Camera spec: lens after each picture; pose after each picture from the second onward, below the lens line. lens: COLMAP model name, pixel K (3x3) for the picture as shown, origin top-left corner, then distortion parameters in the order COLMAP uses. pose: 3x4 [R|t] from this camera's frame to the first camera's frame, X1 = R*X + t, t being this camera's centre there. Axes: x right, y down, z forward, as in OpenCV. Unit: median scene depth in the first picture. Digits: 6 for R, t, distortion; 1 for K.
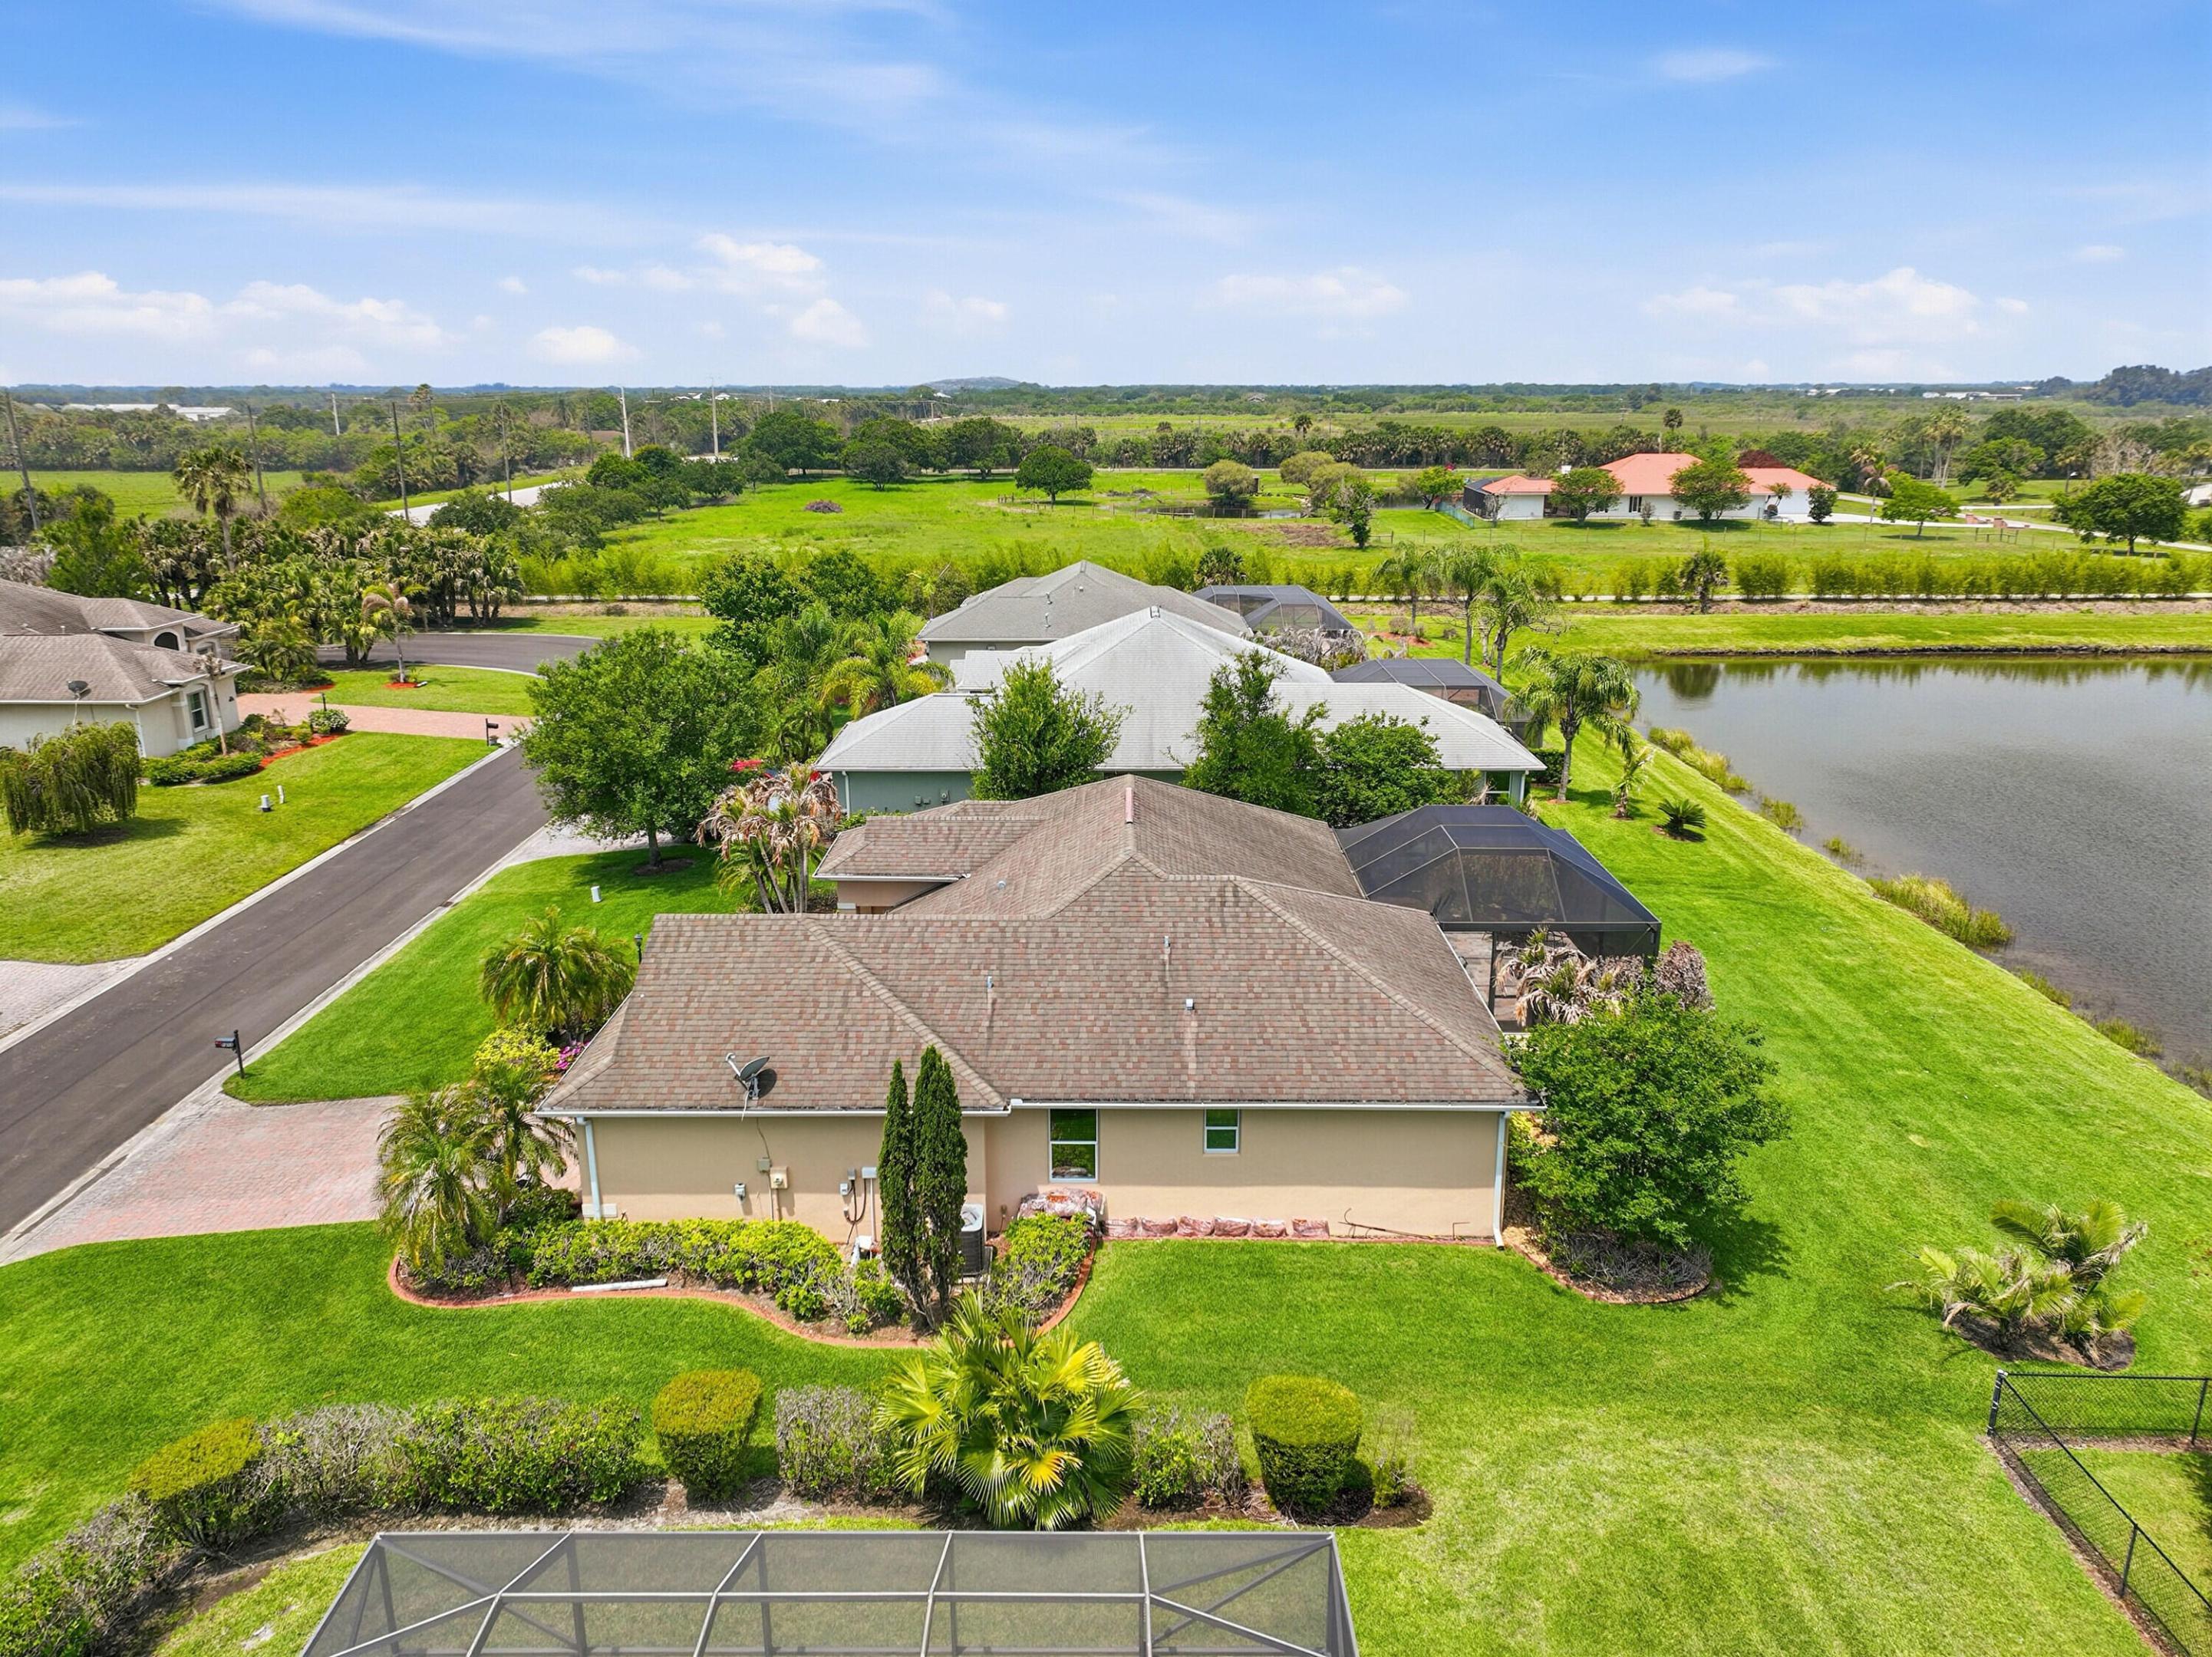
lens RADIAL K [[1550.6, 0, 1096.2], [0, 1550.6, 833.5], [0, 0, 1]] dist [-0.000501, 0.014850]
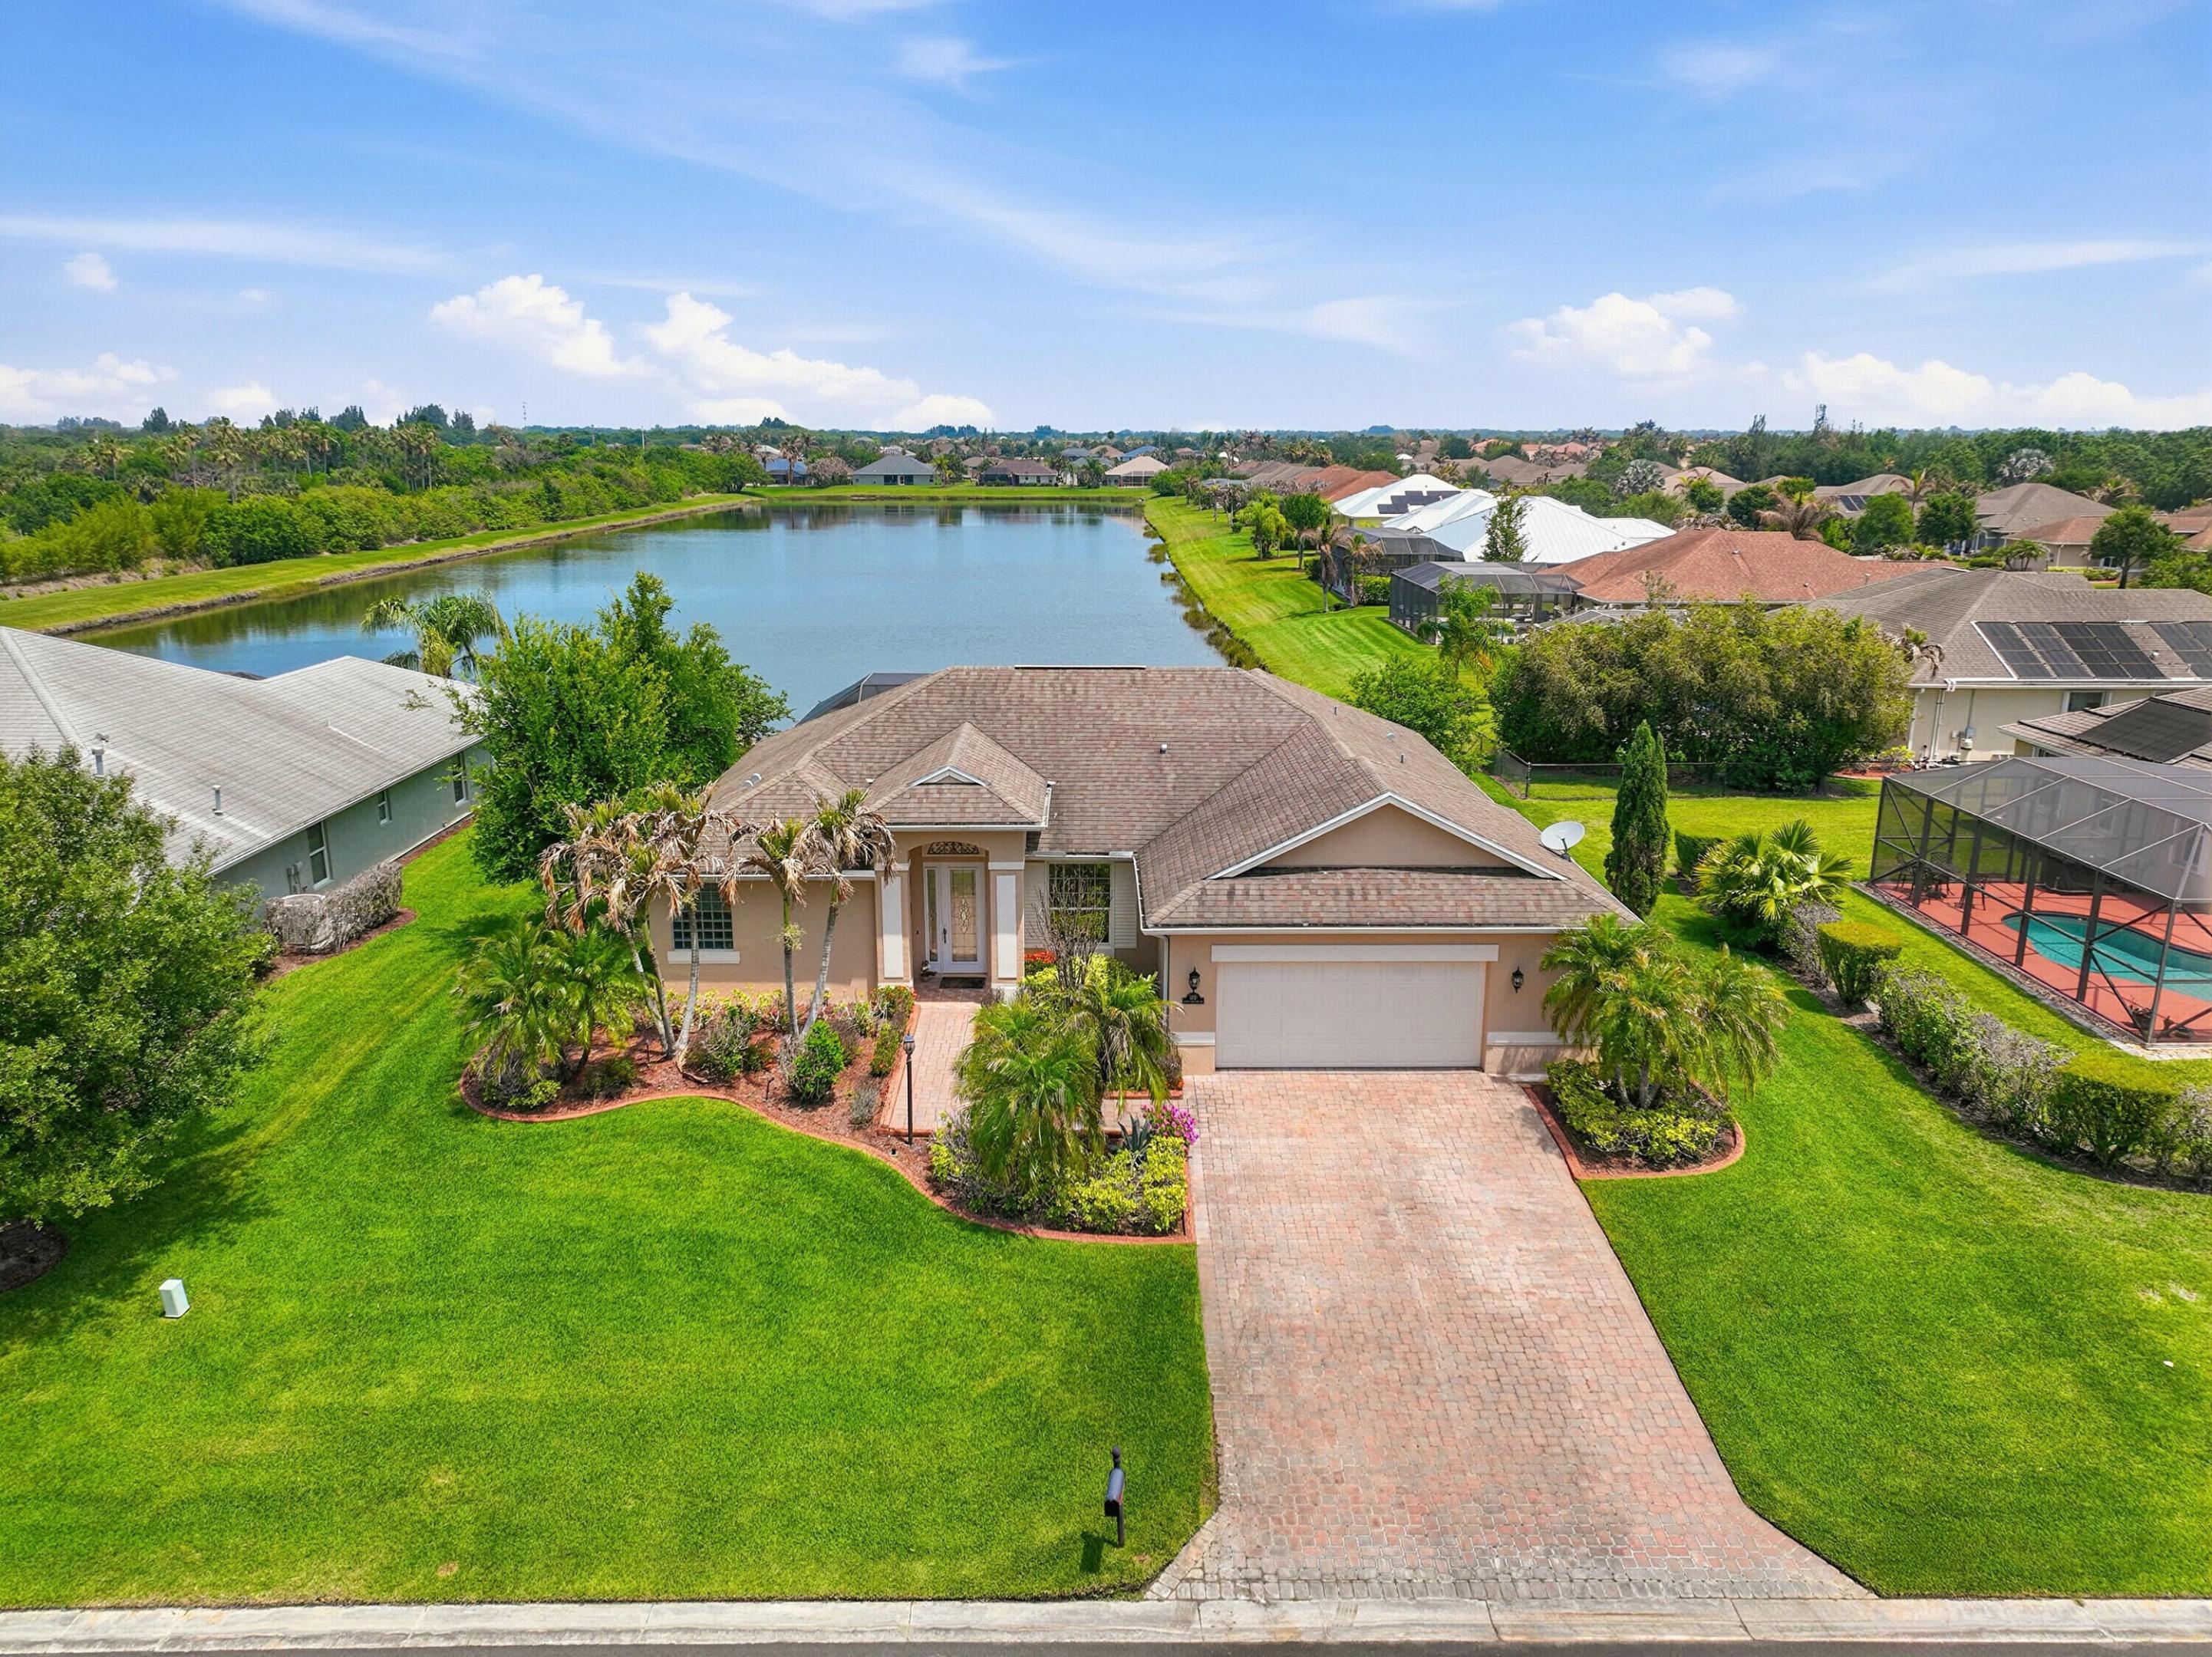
lens RADIAL K [[1550.6, 0, 1098.6], [0, 1550.6, 836.3], [0, 0, 1]] dist [-0.000501, 0.014850]
pose [[-0.012493, -0.246028, 0.969182, -0.749242], [0.272761, 0.931661, 0.240019, -0.118886], [-0.962001, 0.267354, 0.055468, 0.735497]]
